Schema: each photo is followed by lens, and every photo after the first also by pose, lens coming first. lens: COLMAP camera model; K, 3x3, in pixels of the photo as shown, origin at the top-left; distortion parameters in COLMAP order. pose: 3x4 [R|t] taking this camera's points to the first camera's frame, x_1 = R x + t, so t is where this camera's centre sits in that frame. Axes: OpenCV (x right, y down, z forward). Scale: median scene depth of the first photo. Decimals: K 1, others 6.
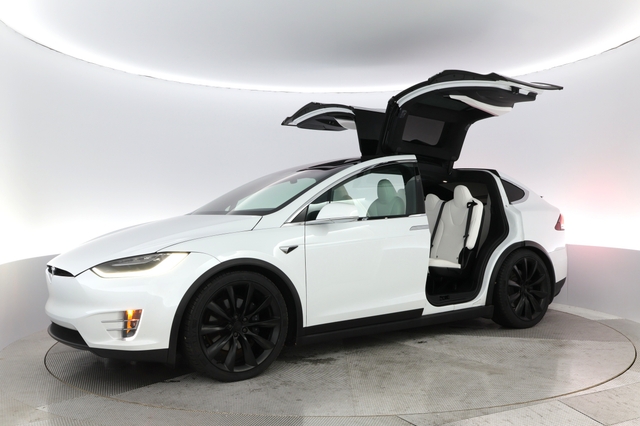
lens RADIAL K [[658.4, 0, 320.0], [0, 658.4, 213.0], [0, 0, 1]] dist [-0.007392, 0.002573]
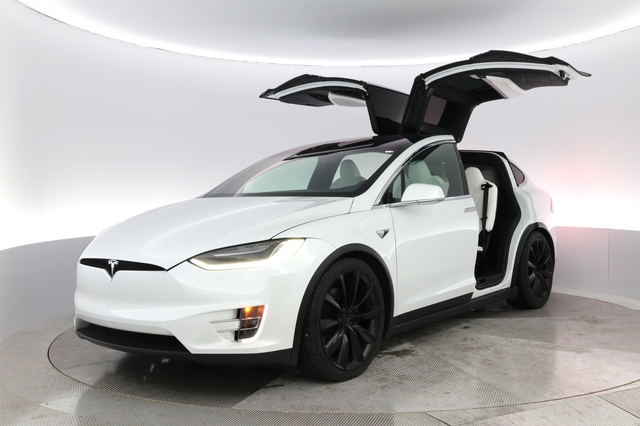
lens RADIAL K [[704.1, 0, 356.9], [0, 704.1, 201.6], [0, 0, 1]] dist [-0.006223, -0.001985]
pose [[0.945679, -0.002066, 0.325095, -0.338089], [0.000125, 0.999982, 0.005991, 0.003667], [-0.325101, -0.005625, 0.945662, 0.063621]]
